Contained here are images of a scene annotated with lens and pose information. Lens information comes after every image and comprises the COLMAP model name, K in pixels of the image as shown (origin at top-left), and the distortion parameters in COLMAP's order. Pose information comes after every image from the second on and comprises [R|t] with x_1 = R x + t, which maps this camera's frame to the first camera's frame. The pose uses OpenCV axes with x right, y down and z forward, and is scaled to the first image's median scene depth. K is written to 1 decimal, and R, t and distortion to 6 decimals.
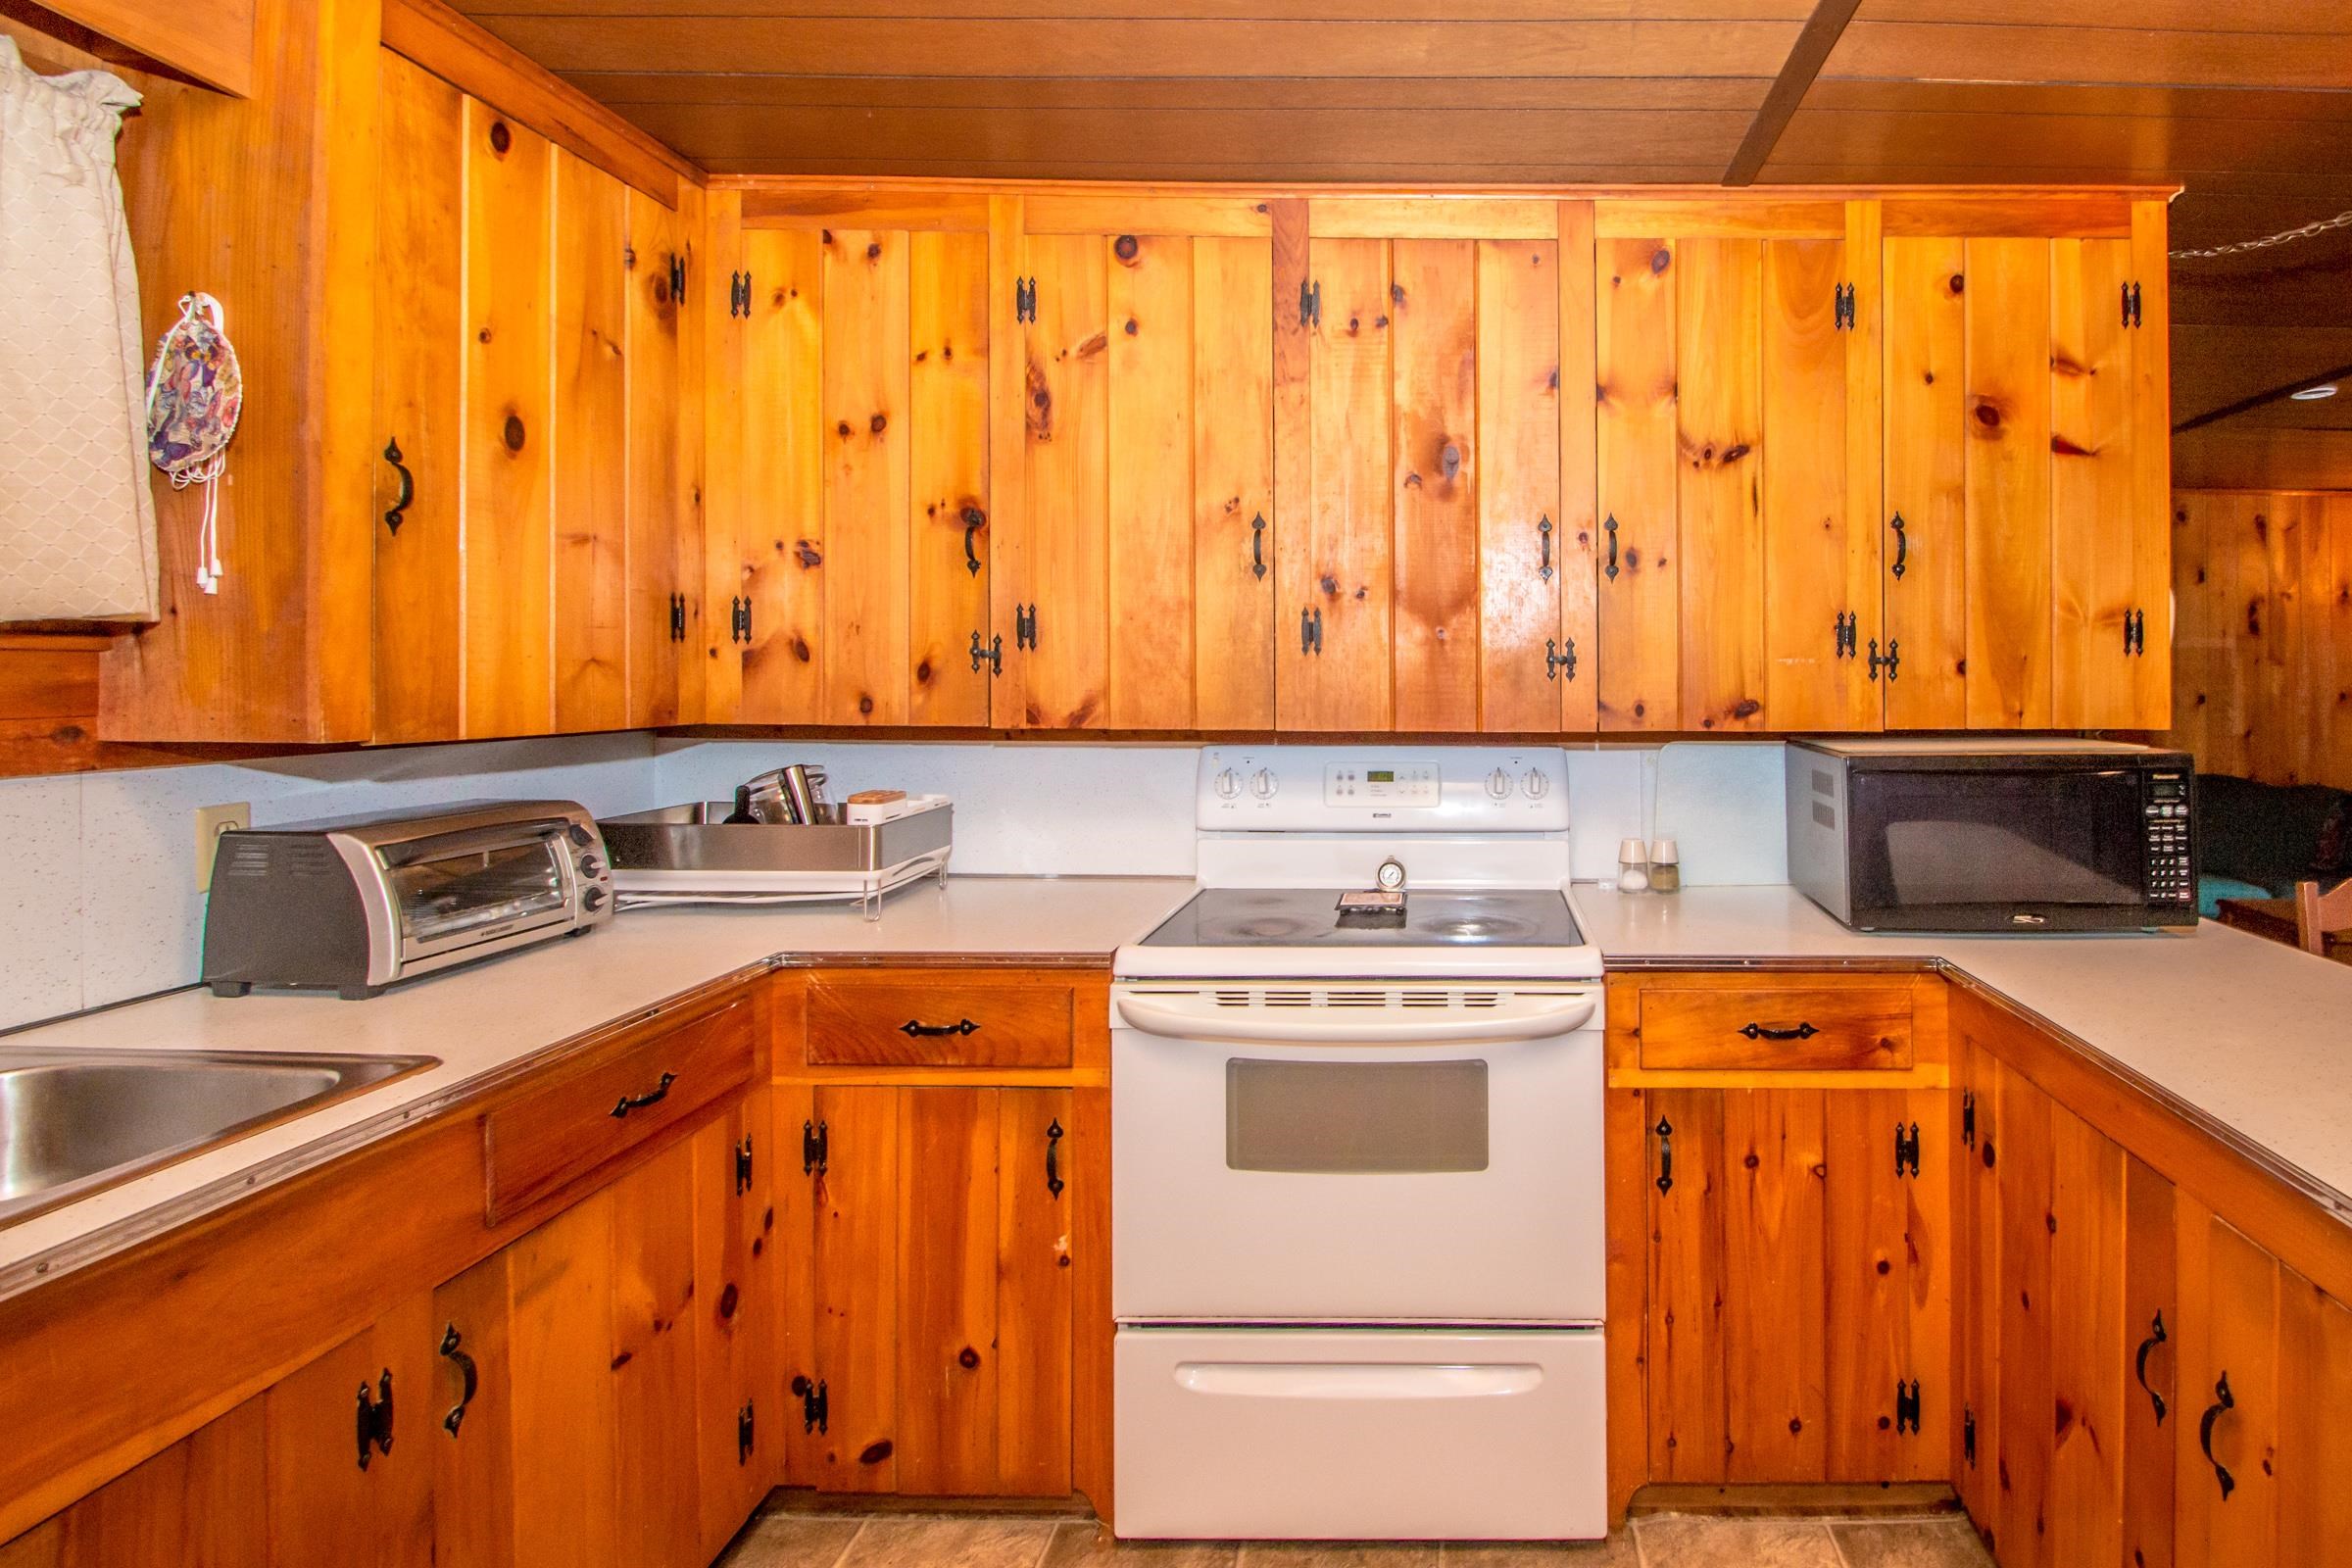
lens RADIAL K [[1126.3, 0, 1170.5], [0, 1126.3, 688.3], [0, 0, 1]] dist [0.003496, -0.010618]
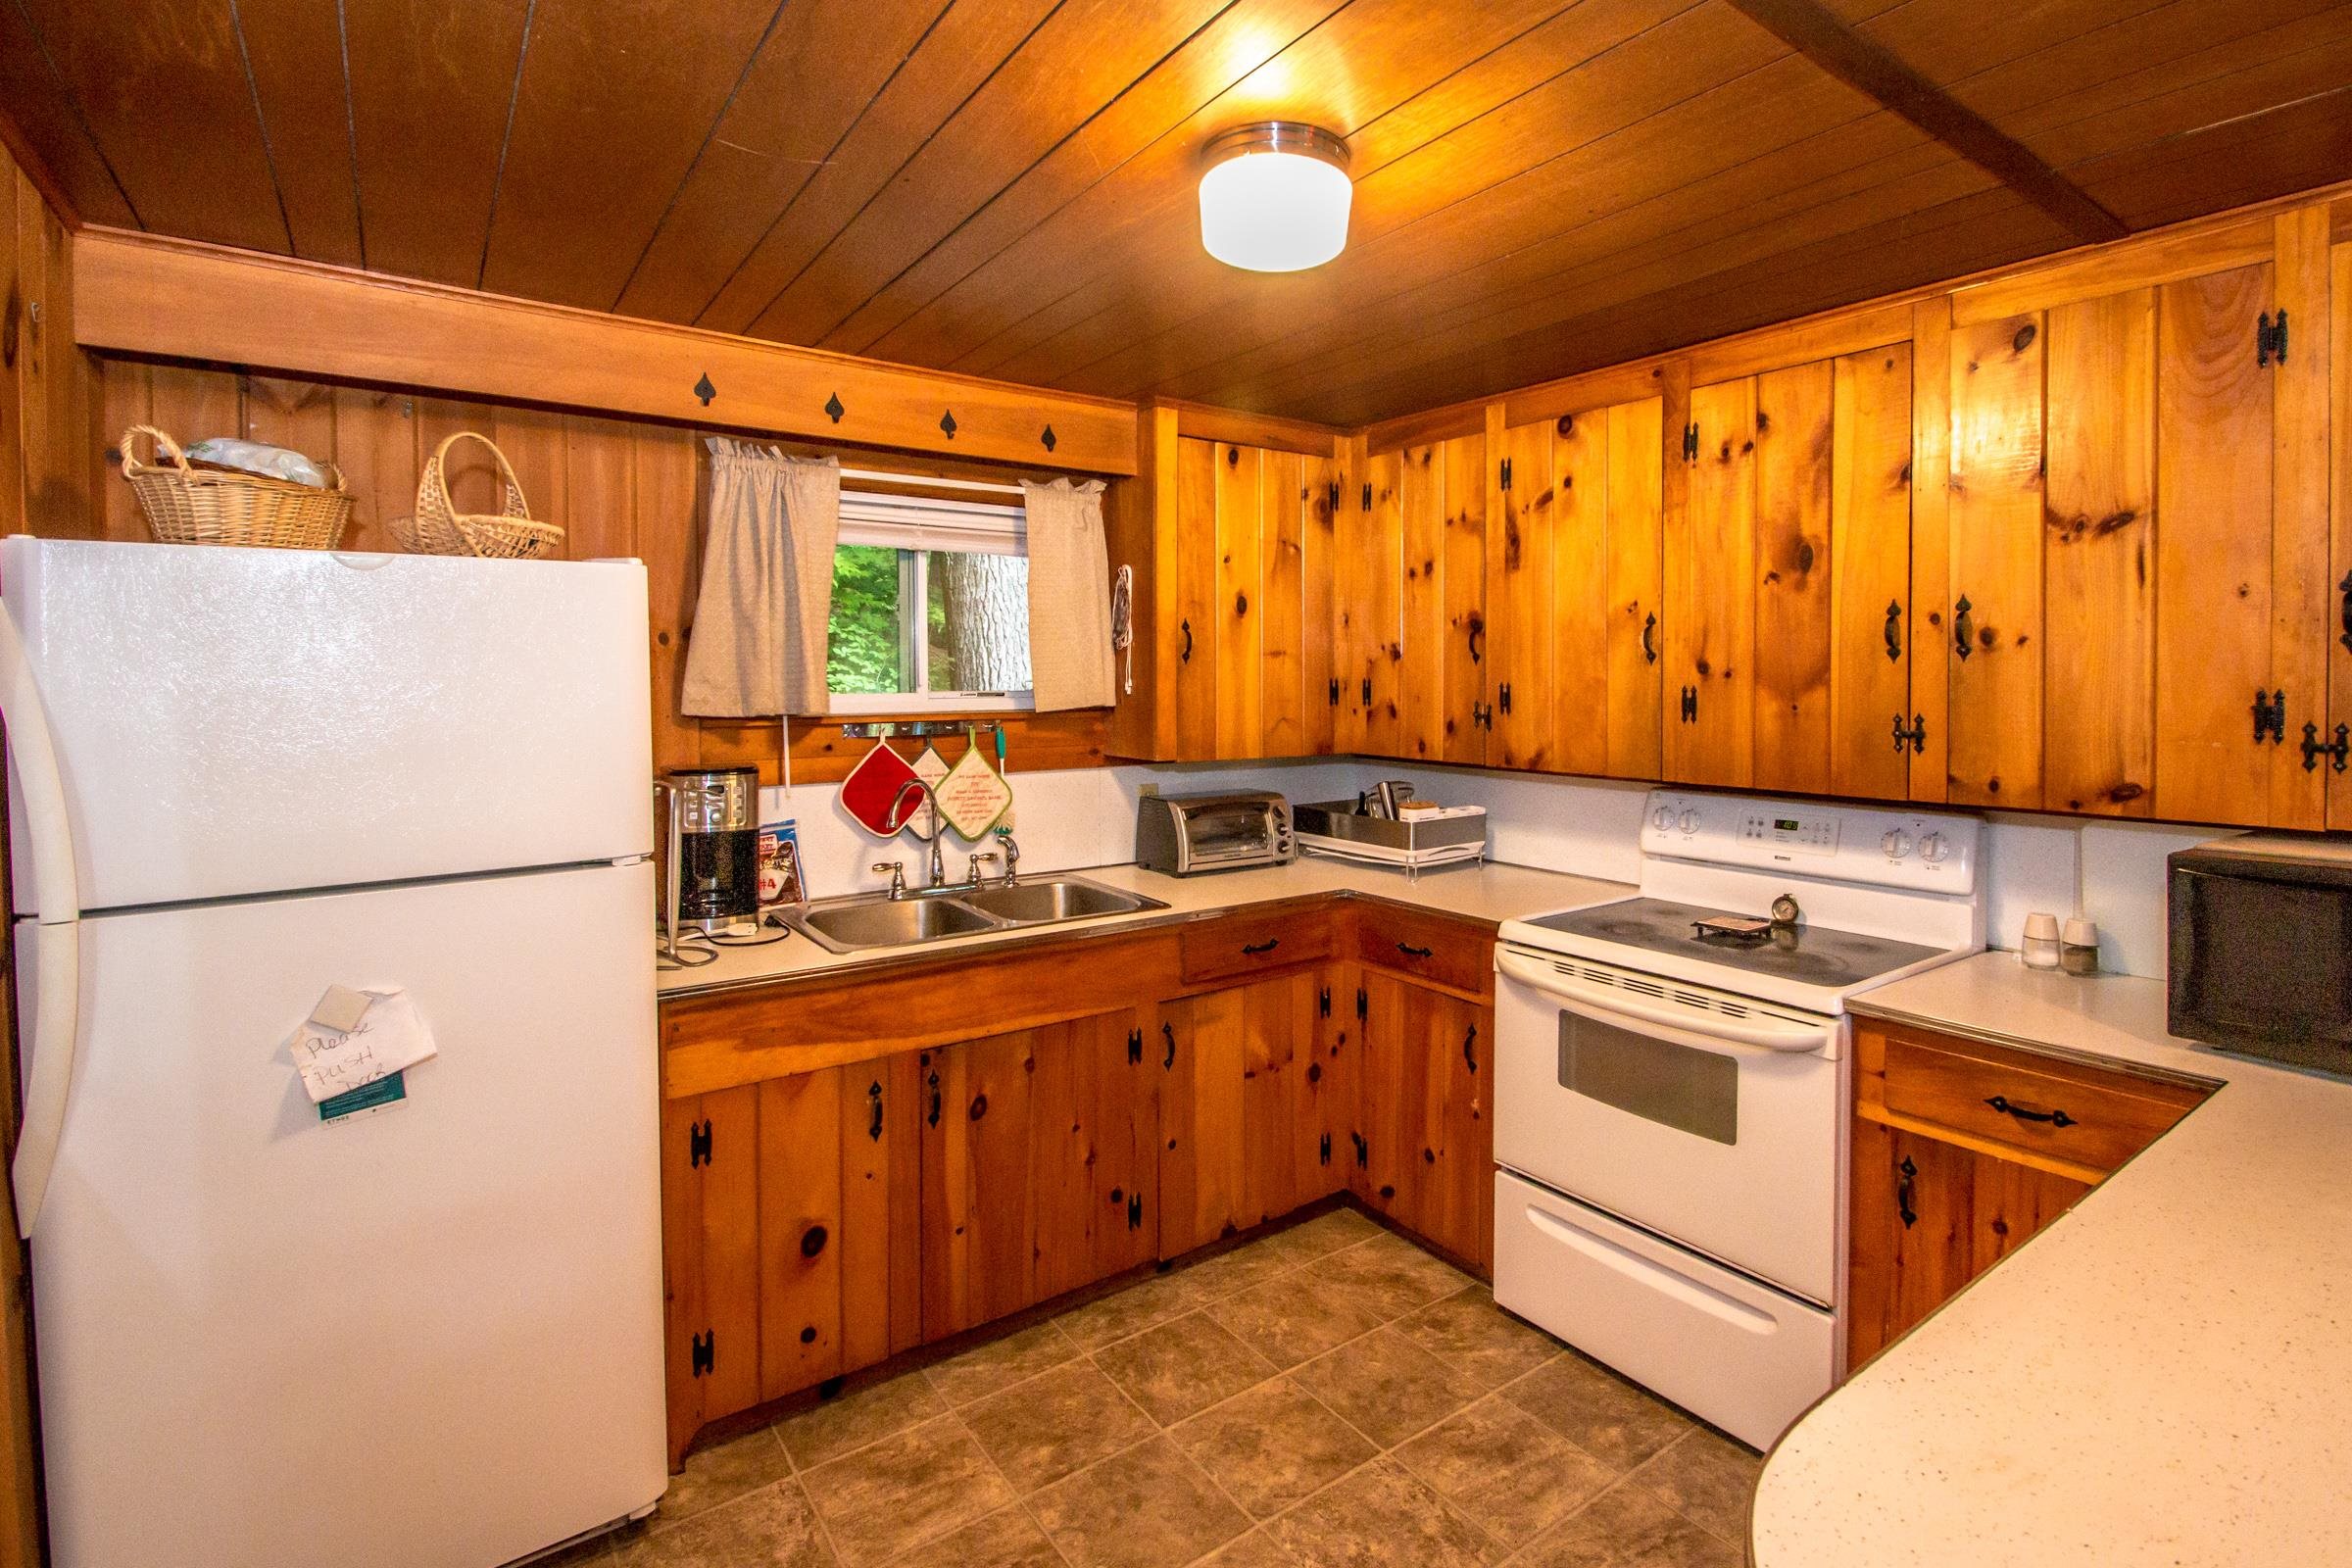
lens RADIAL K [[1075.2, 0, 1159.4], [0, 1075.2, 678.1], [0, 0, 1]] dist [0.003370, -0.009894]
pose [[0.573467, -0.008494, -0.819185, 0.789440], [0.016640, 0.999861, 0.001281, -0.093563], [0.819060, -0.014366, 0.573528, -0.180852]]
